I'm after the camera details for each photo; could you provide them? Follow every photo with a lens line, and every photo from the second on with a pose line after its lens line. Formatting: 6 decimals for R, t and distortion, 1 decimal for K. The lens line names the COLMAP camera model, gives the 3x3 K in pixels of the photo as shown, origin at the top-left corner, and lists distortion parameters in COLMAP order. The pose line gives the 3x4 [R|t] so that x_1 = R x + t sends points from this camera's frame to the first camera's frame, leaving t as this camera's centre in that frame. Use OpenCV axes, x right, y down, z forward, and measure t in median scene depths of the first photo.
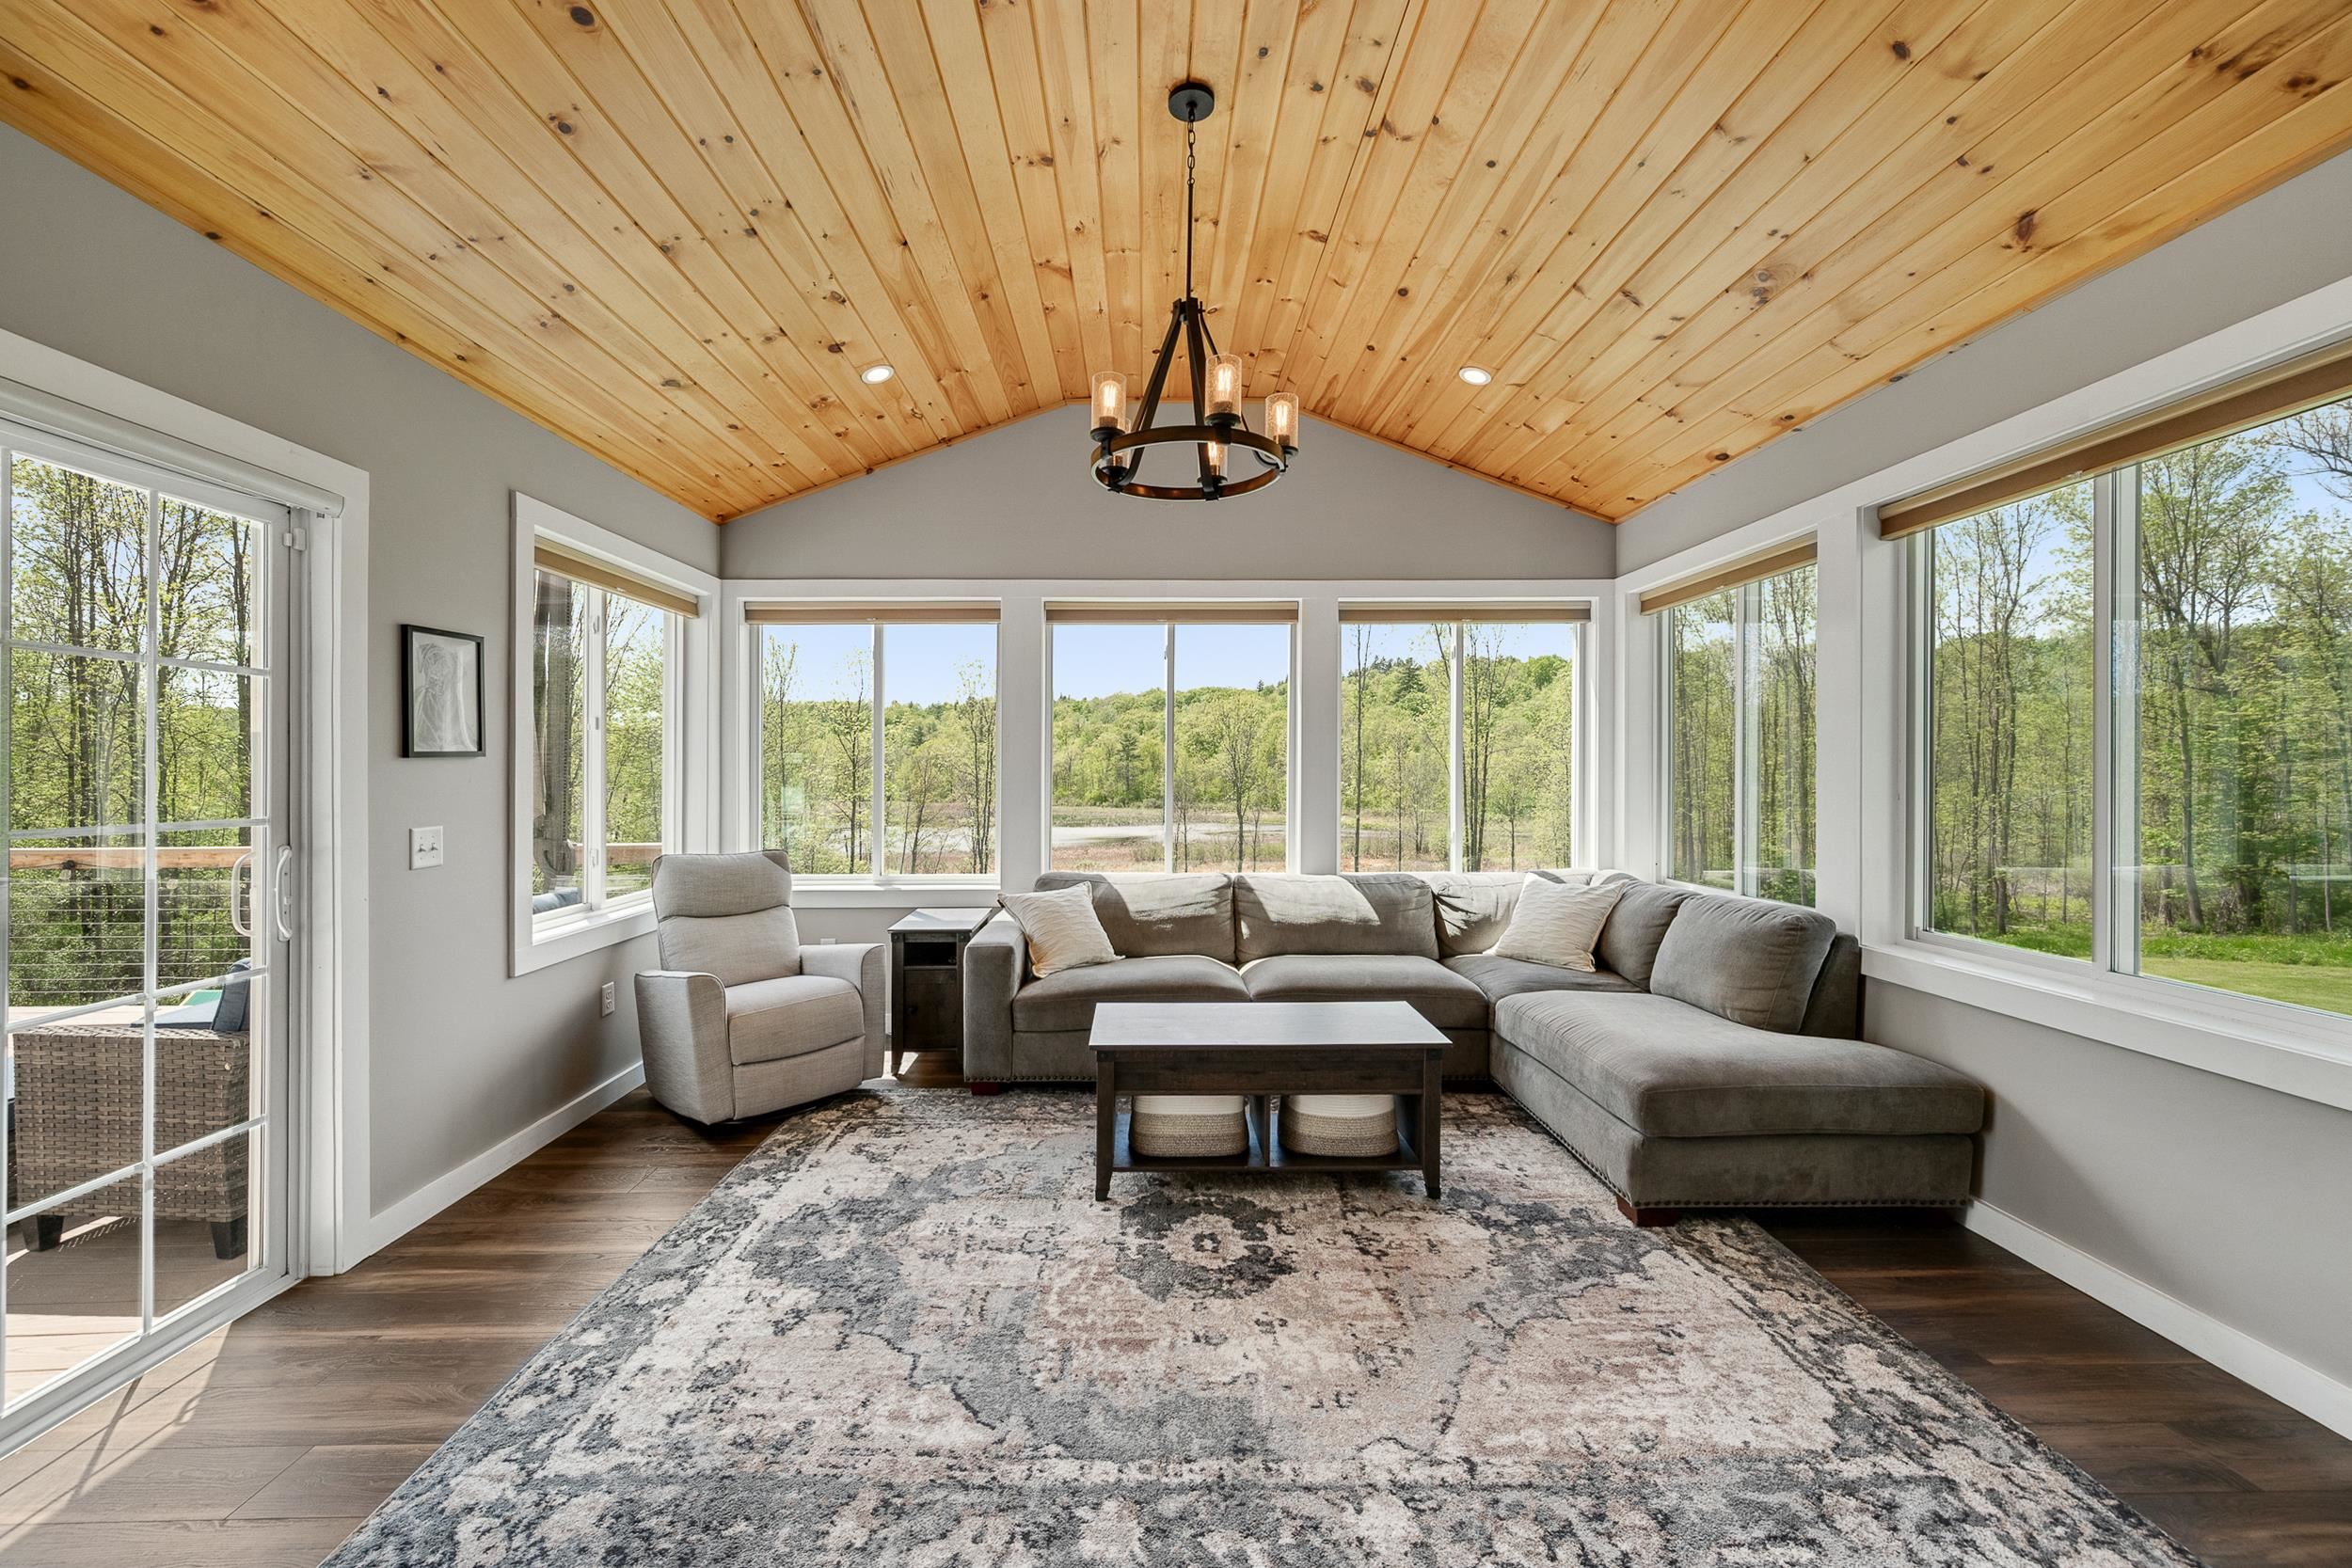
lens RADIAL K [[926.4, 0, 1159.7], [0, 926.4, 770.1], [0, 0, 1]] dist [0.000225, -0.000116]
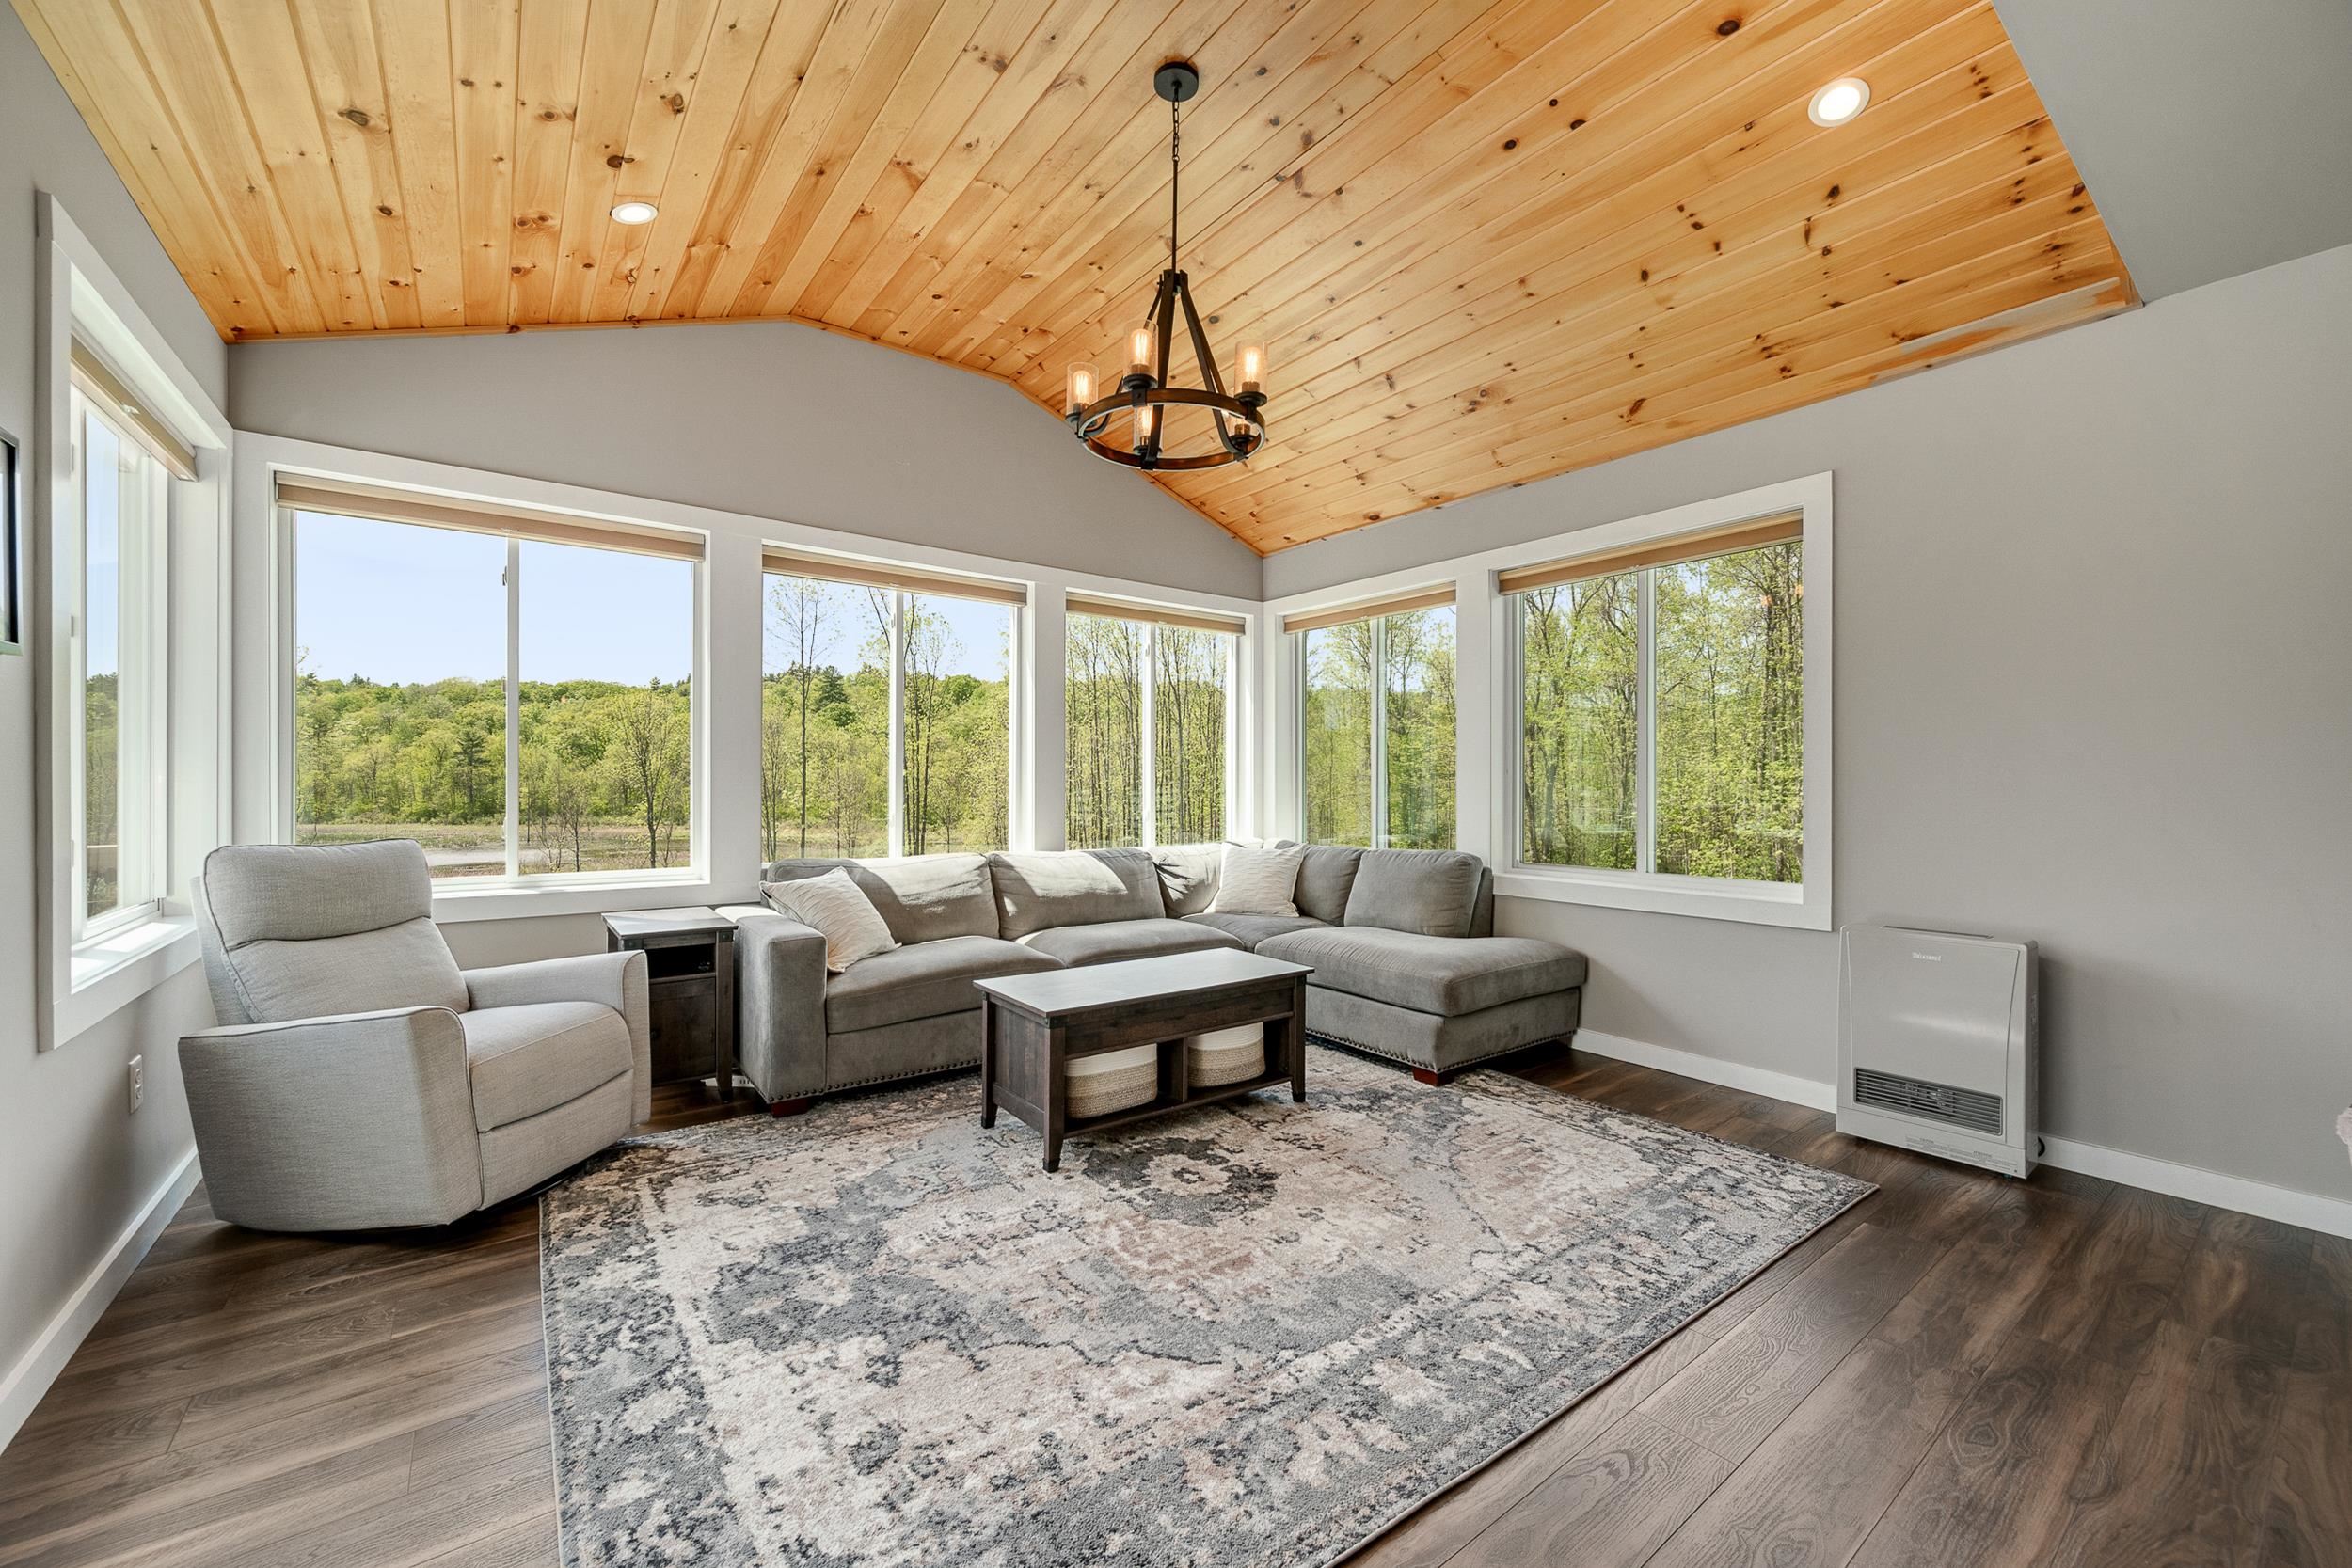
lens RADIAL K [[913.3, 0, 1178.4], [0, 913.3, 786.4], [0, 0, 1]] dist [0.000995, -0.000014]
pose [[0.807263, 0.006607, 0.590154, -0.499365], [-0.009244, 0.999956, 0.001451, 0.057969], [-0.590119, -0.006627, 0.807289, 0.150590]]
